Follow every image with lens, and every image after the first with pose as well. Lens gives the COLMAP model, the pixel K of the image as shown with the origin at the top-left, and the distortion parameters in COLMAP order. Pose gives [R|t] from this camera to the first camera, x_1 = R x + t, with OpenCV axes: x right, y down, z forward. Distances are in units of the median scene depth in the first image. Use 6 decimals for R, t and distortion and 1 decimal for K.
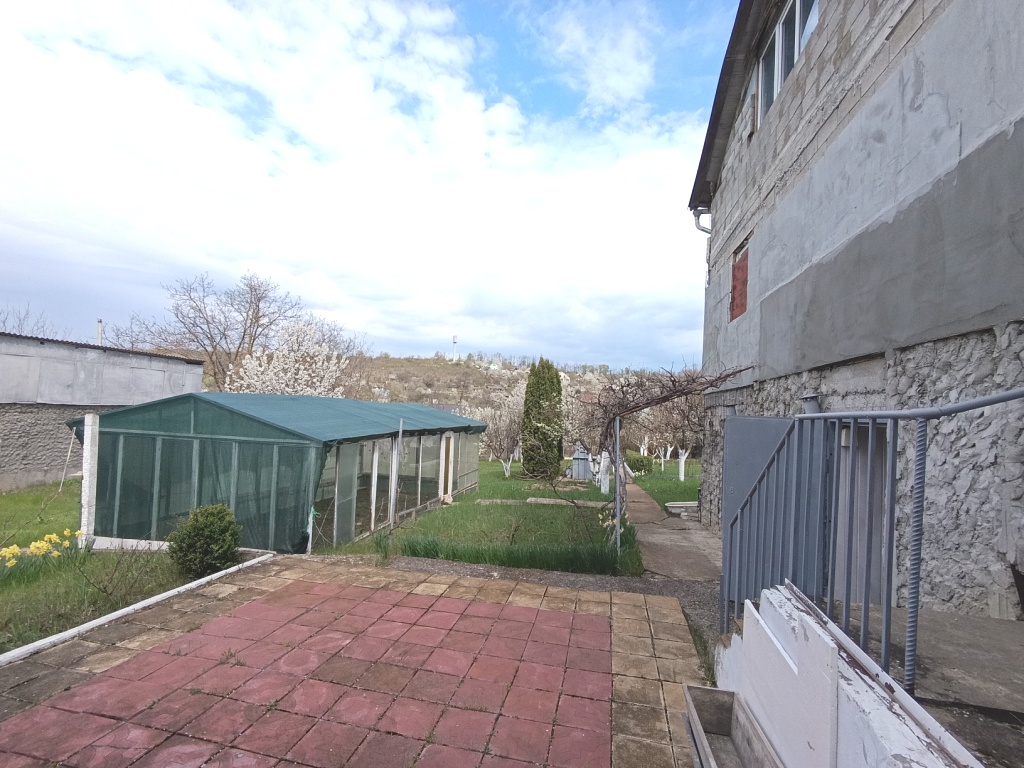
lens RADIAL K [[470.4, 0, 508.5], [0, 470.4, 383.1], [0, 0, 1]] dist [-0.001338, 0.000625]
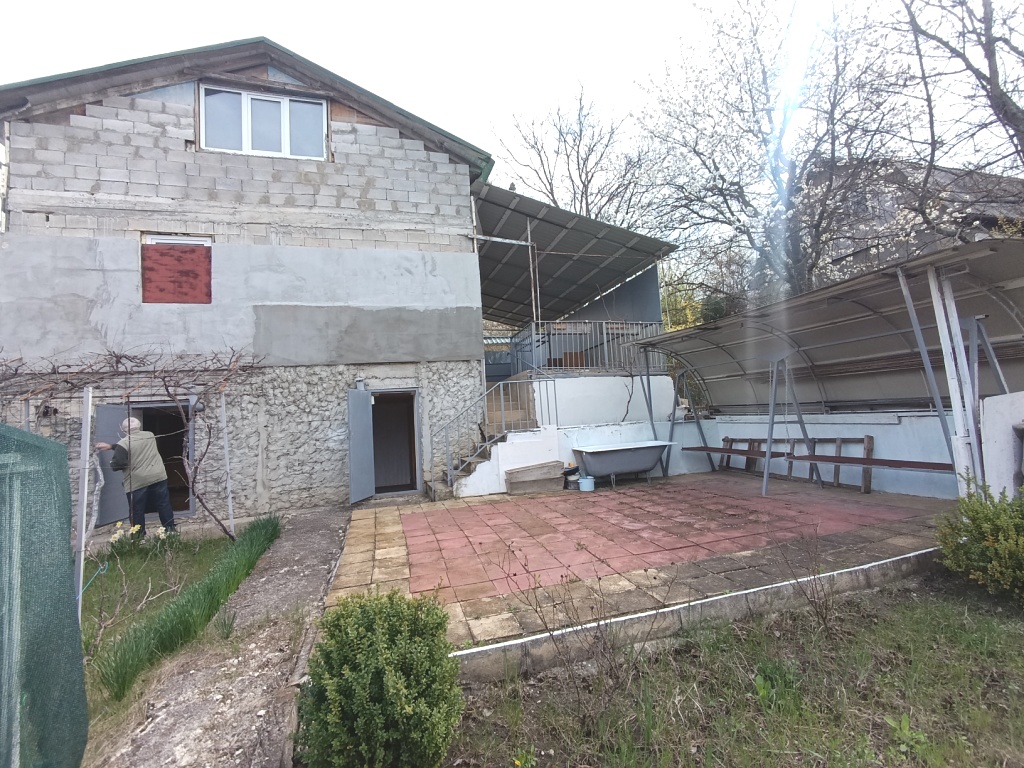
lens RADIAL K [[470.4, 0, 512.1], [0, 470.4, 379.3], [0, 0, 1]] dist [-0.001338, 0.000625]
pose [[-0.471994, 0.051561, 0.880093, -1.671446], [-0.016610, 0.997591, -0.067352, 0.192285], [-0.881445, -0.046408, -0.470000, 1.785066]]
